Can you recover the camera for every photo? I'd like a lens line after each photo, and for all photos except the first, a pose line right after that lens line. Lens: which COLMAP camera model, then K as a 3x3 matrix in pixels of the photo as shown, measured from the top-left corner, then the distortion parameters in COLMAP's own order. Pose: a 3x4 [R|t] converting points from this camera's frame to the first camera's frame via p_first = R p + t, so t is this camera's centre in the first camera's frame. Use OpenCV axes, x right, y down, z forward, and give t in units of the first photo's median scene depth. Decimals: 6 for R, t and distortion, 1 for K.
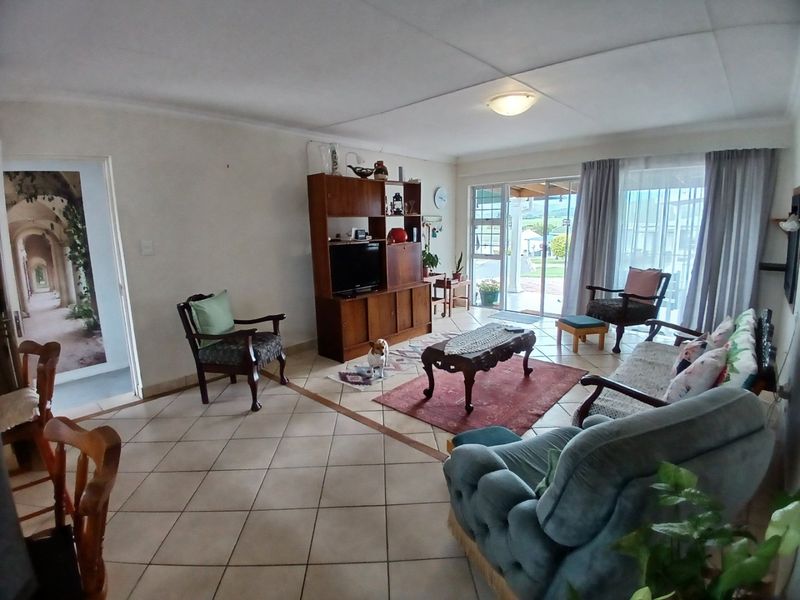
lens RADIAL K [[396.8, 0, 394.8], [0, 396.8, 293.6], [0, 0, 1]] dist [0.031967, -0.067182]
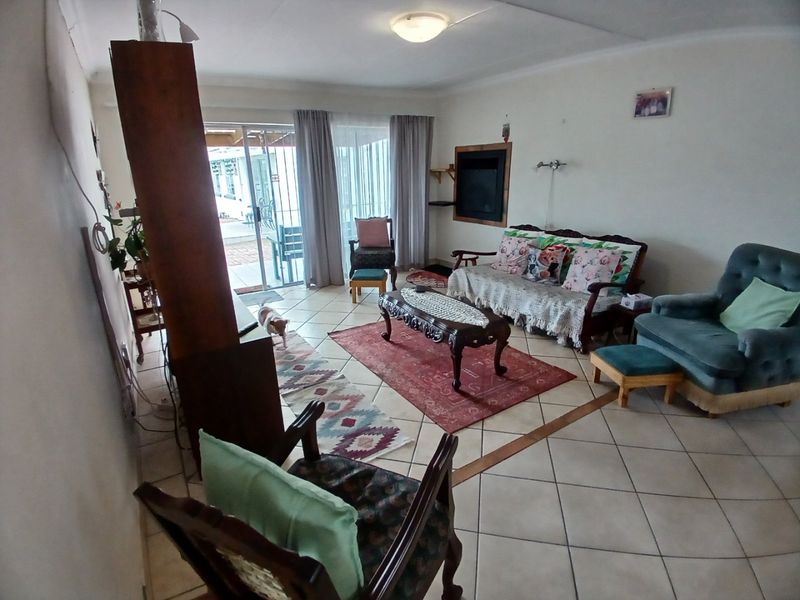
lens RADIAL K [[396.8, 0, 394.8], [0, 396.8, 293.6], [0, 0, 1]] dist [0.031967, -0.067182]
pose [[0.279238, -0.277969, 0.919108, -0.474370], [0.196525, 0.953465, 0.228653, -0.103882], [-0.939896, 0.116780, 0.320872, 0.612632]]
